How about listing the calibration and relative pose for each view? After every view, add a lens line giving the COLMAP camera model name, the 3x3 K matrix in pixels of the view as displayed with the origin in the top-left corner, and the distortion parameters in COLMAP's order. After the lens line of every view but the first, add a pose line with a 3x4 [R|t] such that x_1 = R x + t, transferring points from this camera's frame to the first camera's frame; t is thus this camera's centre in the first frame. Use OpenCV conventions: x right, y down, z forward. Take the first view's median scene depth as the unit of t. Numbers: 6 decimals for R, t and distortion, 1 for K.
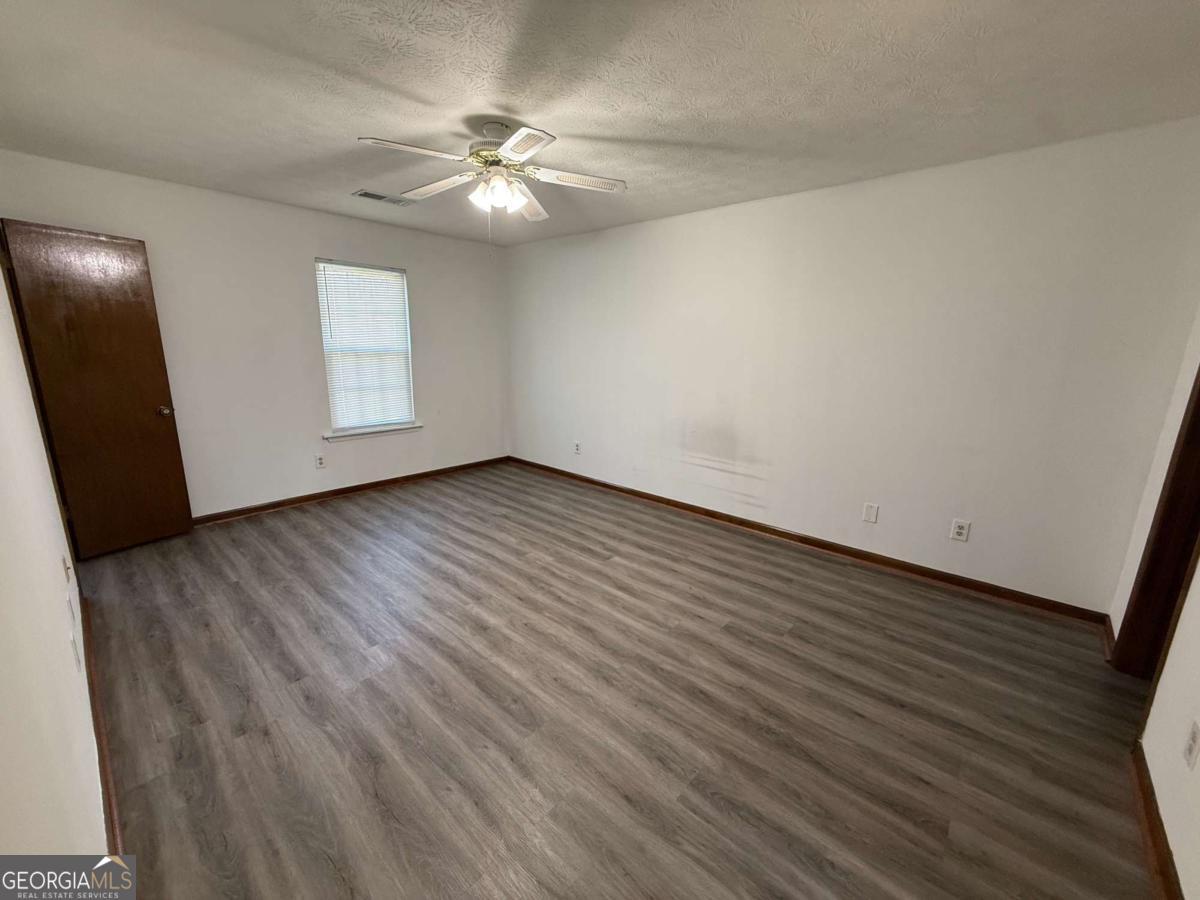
lens RADIAL K [[477.2, 0, 598.0], [0, 477.2, 453.1], [0, 0, 1]] dist [-0.001929, 0.000006]
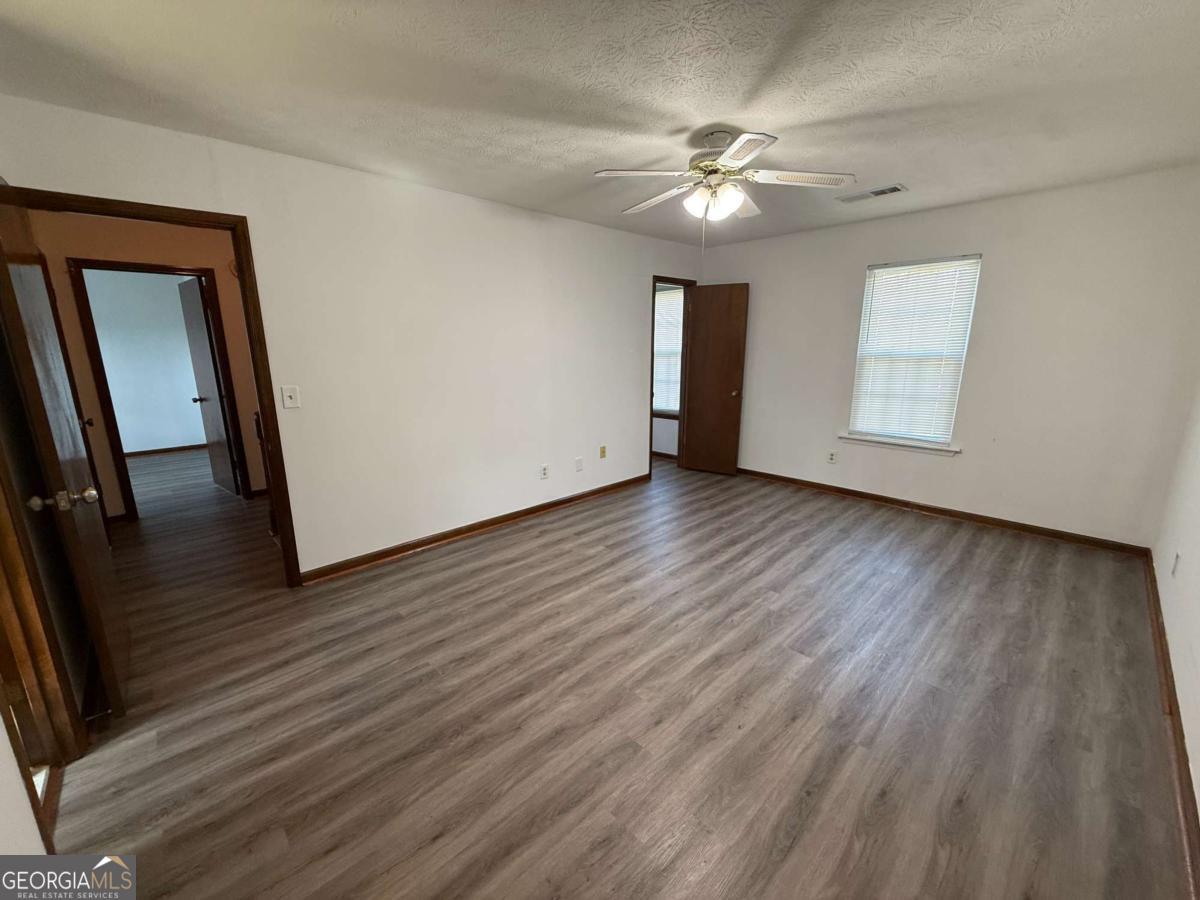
lens RADIAL K [[477.2, 0, 598.0], [0, 477.2, 453.1], [0, 0, 1]] dist [-0.001929, 0.000006]
pose [[-0.078353, 0.205642, -0.975486, 0.807105], [-0.215456, 0.951876, 0.217971, -0.176481], [0.973365, 0.227253, -0.030275, 0.801989]]
